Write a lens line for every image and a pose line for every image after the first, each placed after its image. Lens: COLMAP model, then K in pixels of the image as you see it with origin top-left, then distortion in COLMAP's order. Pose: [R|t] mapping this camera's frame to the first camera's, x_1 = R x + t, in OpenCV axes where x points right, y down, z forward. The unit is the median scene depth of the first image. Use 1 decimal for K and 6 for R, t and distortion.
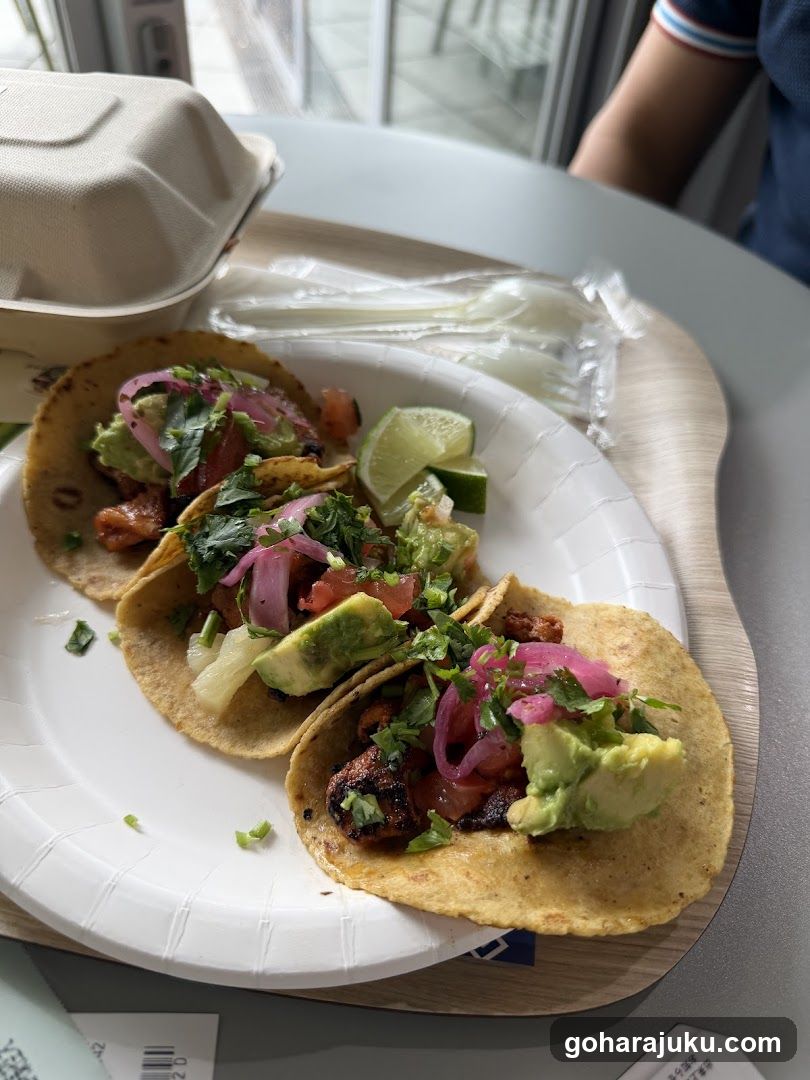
lens RADIAL K [[829.6, 0, 406.7], [0, 829.6, 518.7], [0, 0, 1]] dist [0.037300, -0.087407]
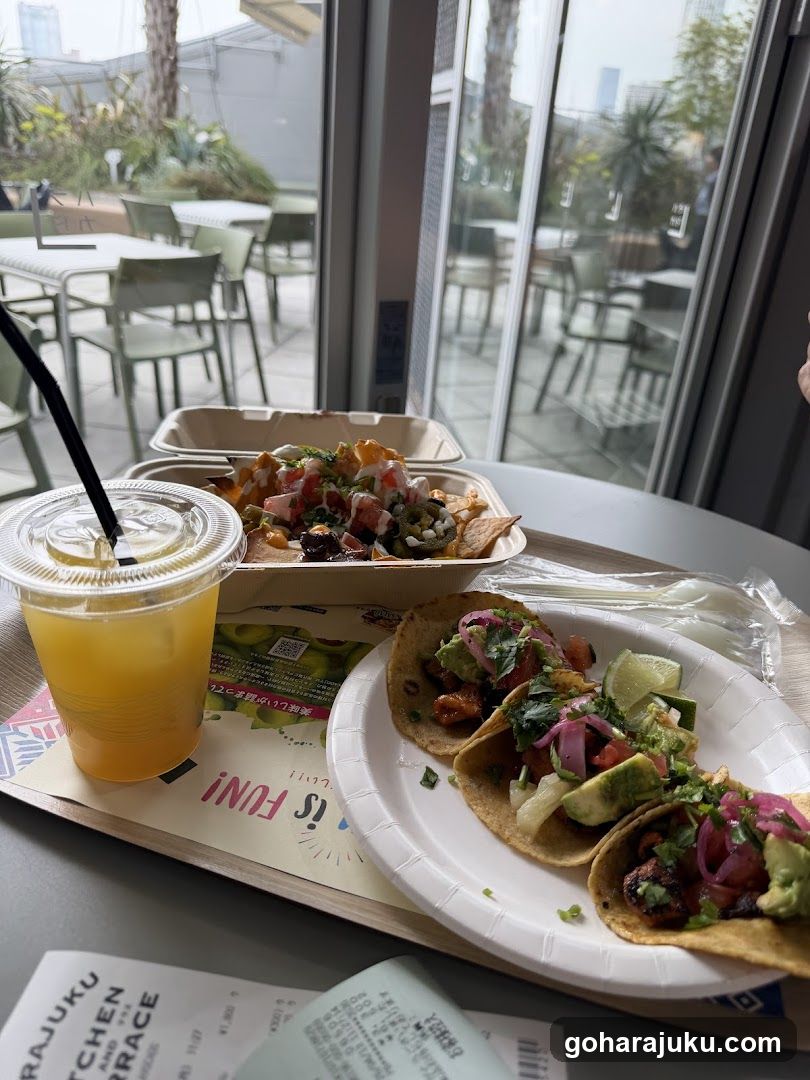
lens RADIAL K [[829.6, 0, 406.7], [0, 829.6, 518.7], [0, 0, 1]] dist [0.037300, -0.087407]
pose [[0.993543, 0.068109, -0.090737, -0.352743], [-0.096430, 0.928314, -0.359074, 0.266110], [0.059776, 0.365505, 0.928888, -0.569347]]
